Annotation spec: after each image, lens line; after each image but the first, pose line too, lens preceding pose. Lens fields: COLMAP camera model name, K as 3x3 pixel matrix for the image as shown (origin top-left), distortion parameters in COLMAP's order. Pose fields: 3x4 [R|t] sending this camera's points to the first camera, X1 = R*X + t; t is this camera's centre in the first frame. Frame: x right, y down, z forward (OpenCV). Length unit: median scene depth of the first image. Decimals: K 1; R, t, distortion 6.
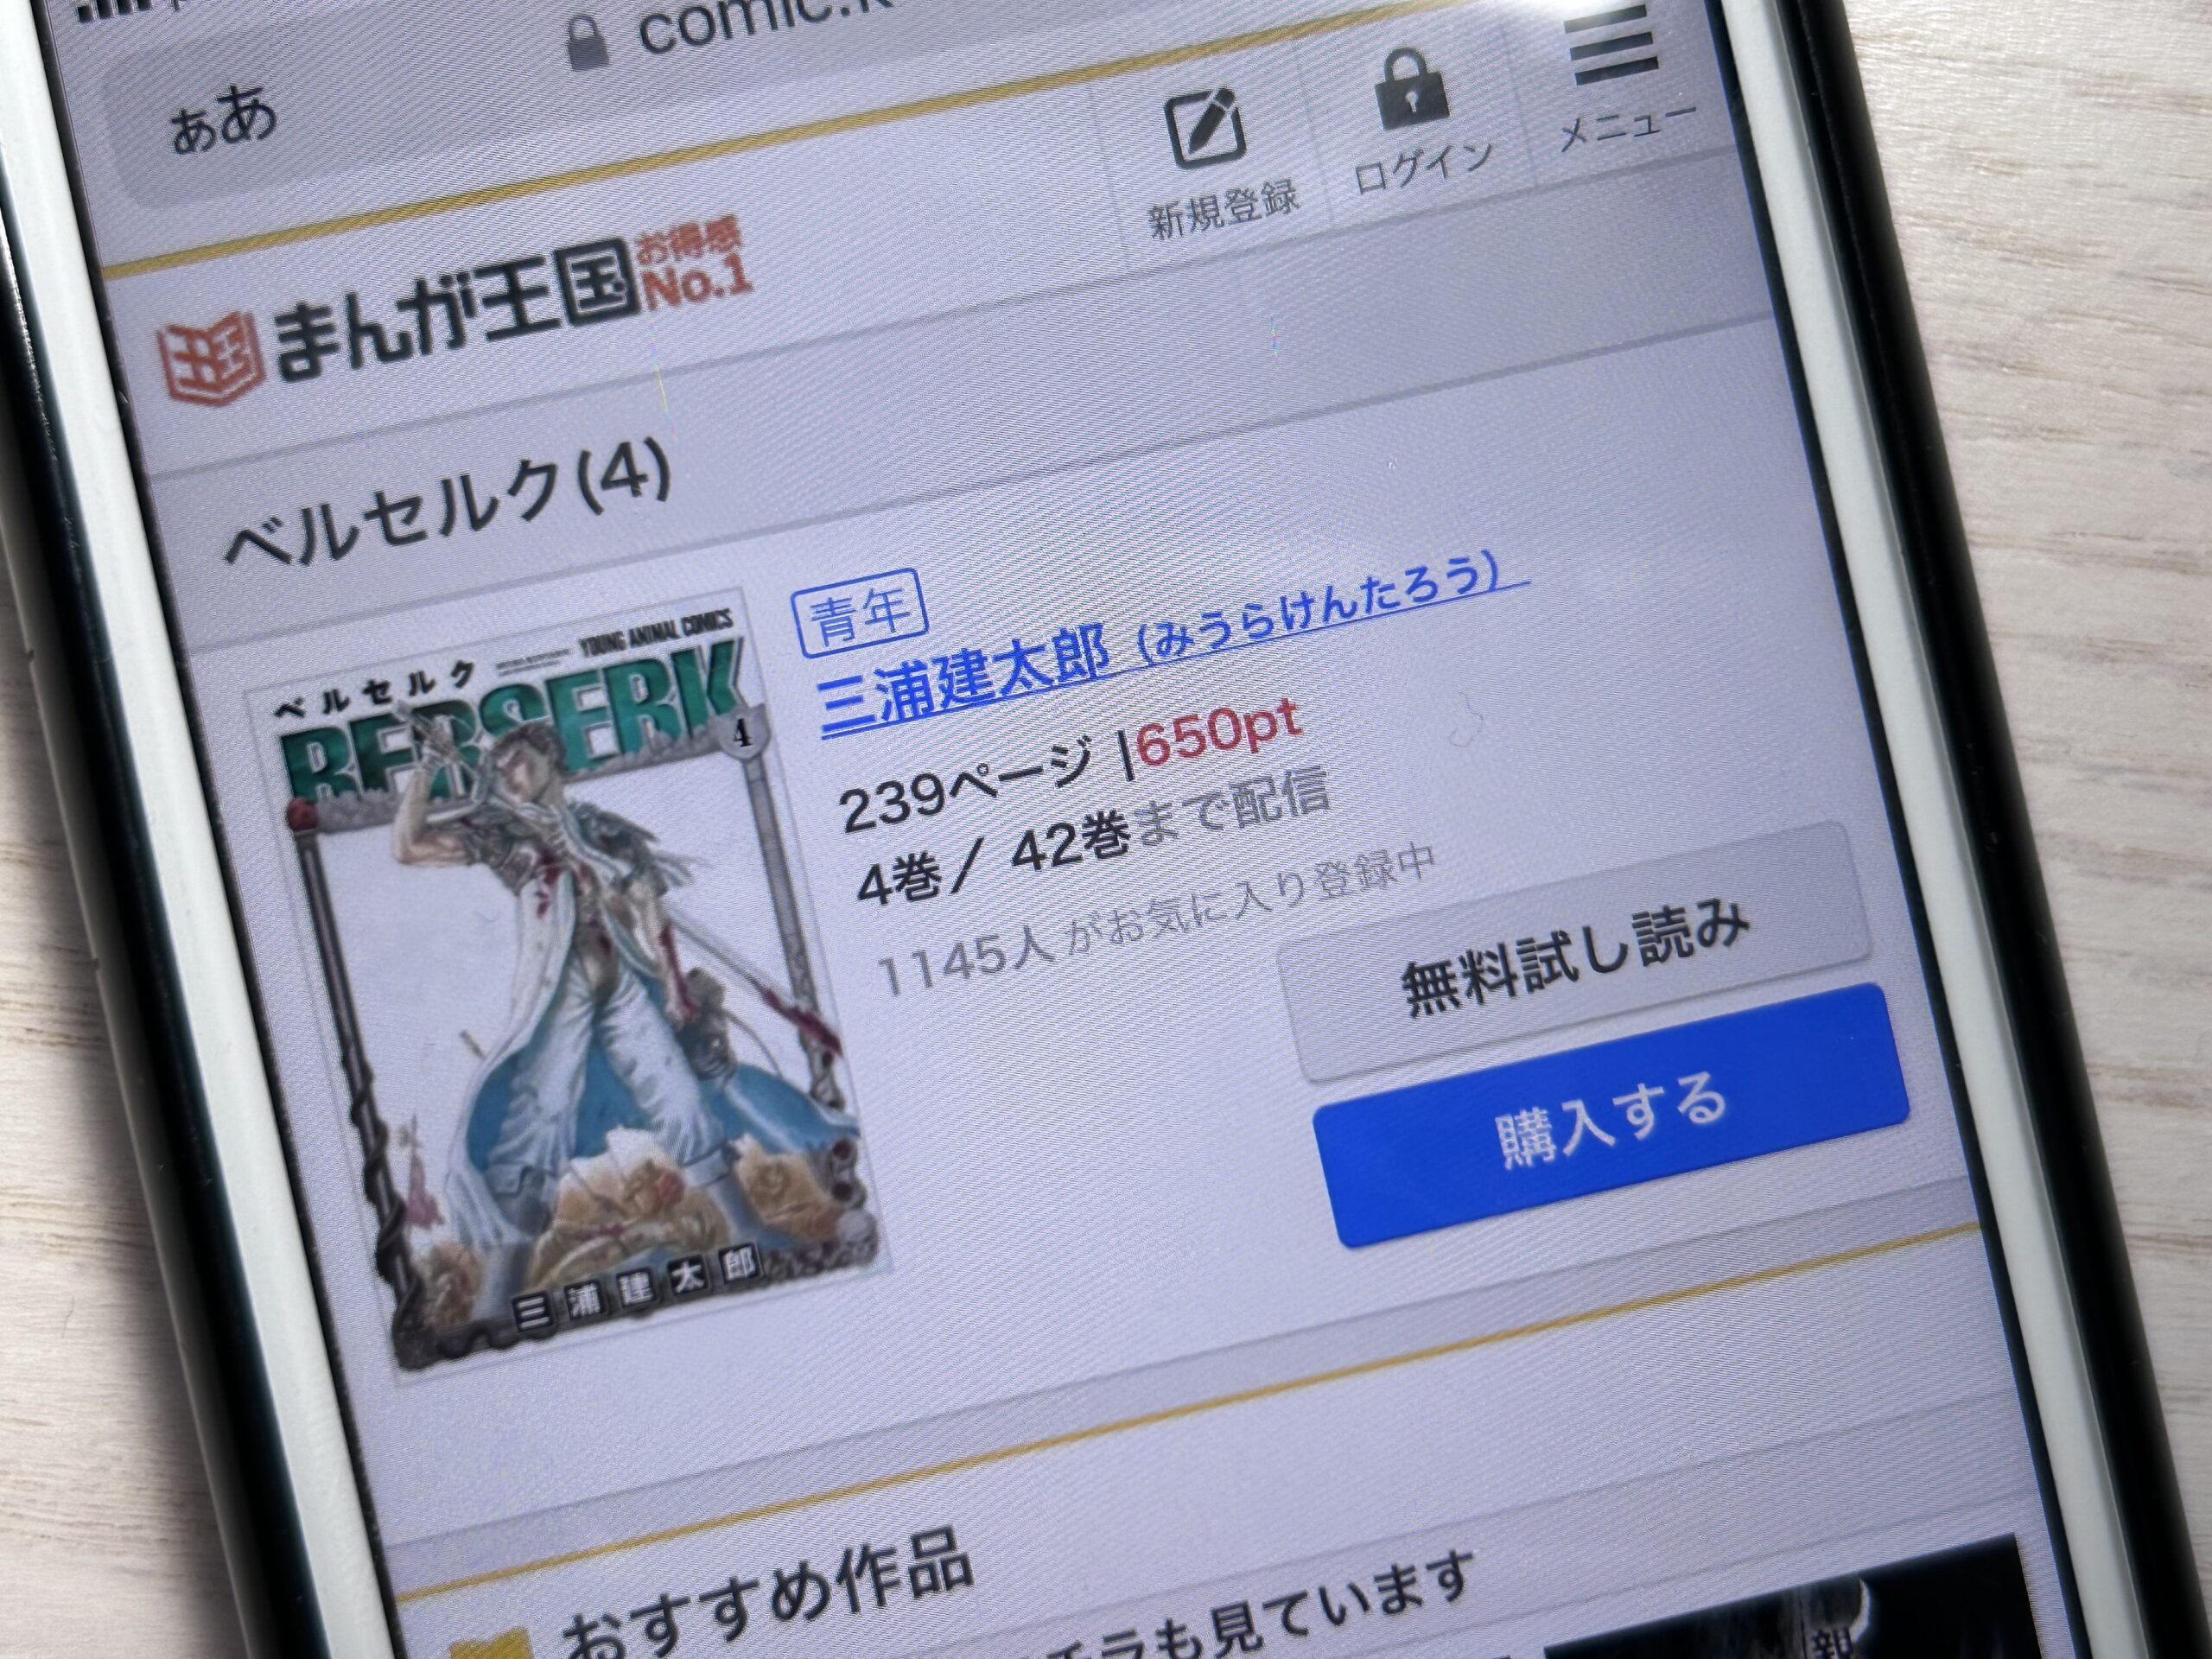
lens RADIAL K [[3475.5, 0, 1107.2], [0, 3475.5, 843.1], [0, 0, 1]] dist [0.160853, -1.037925]
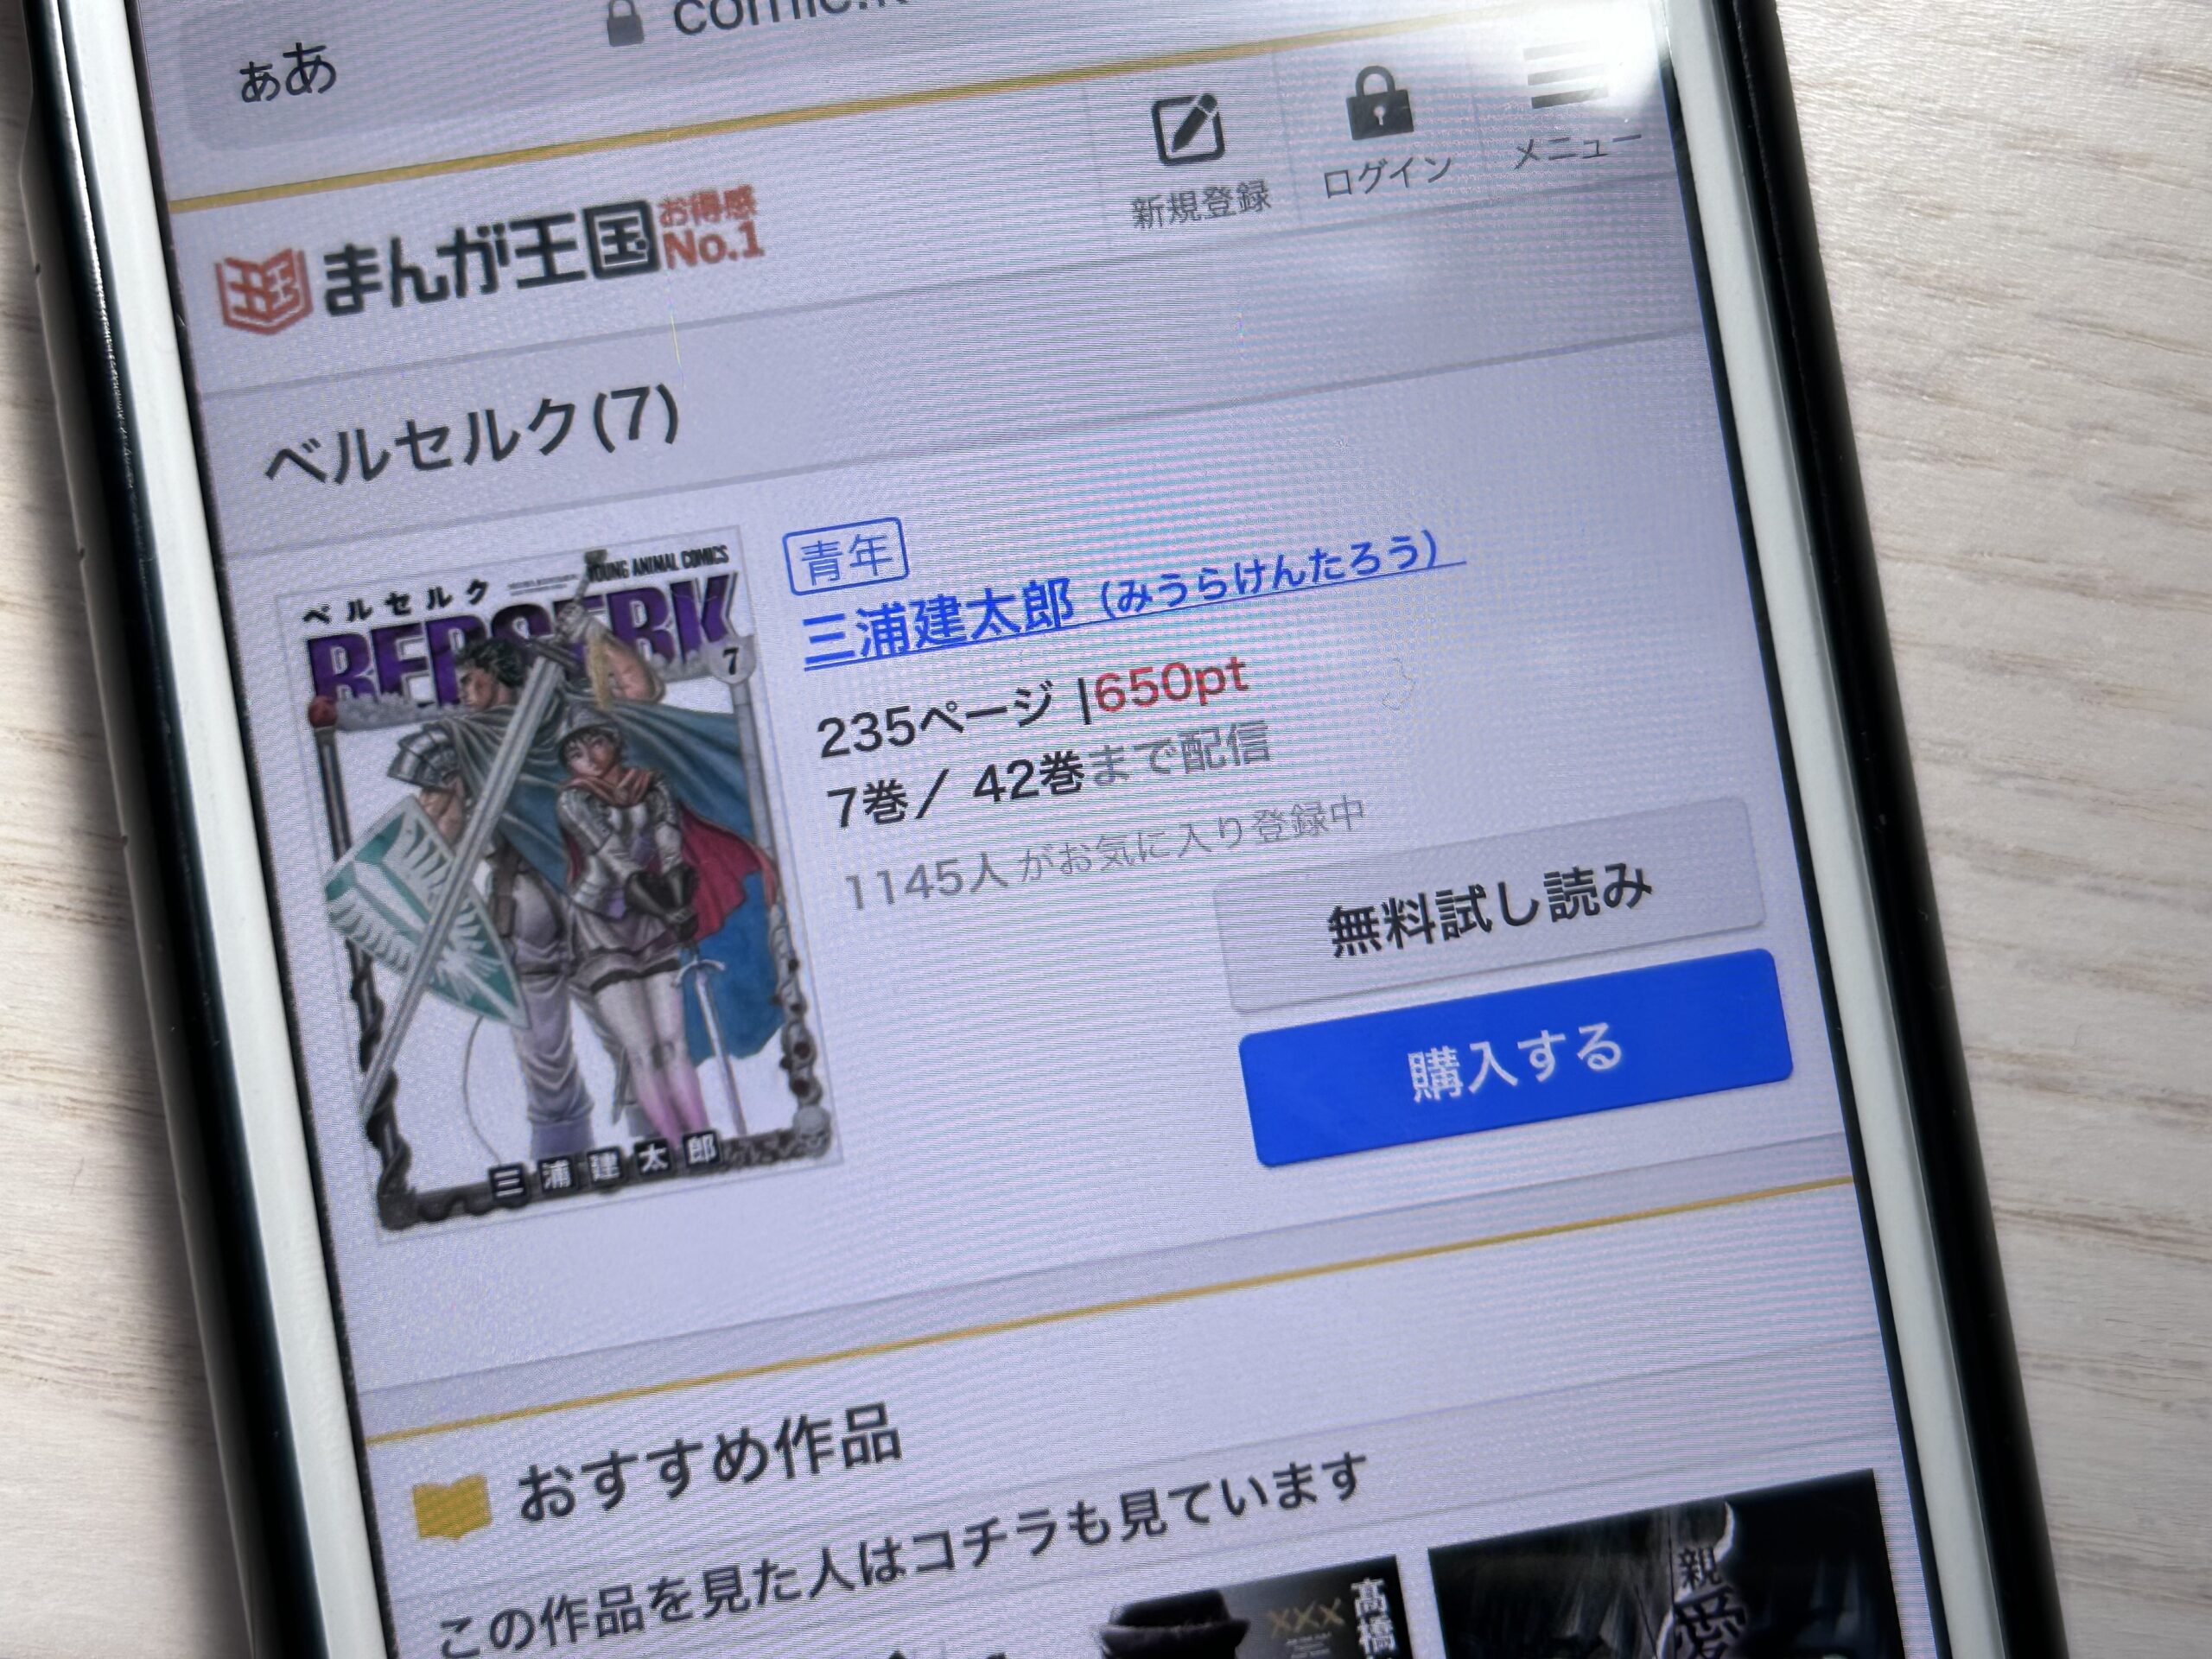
lens RADIAL K [[3499.0, 0, 1106.0], [0, 3499.0, 829.5], [0, 0, 1]] dist [0.170657, -1.121386]
pose [[0.998559, 0.053260, -0.006518, 0.021506], [-0.053410, 0.998250, -0.025402, 0.042348], [0.005154, 0.025713, 0.999656, -0.089560]]
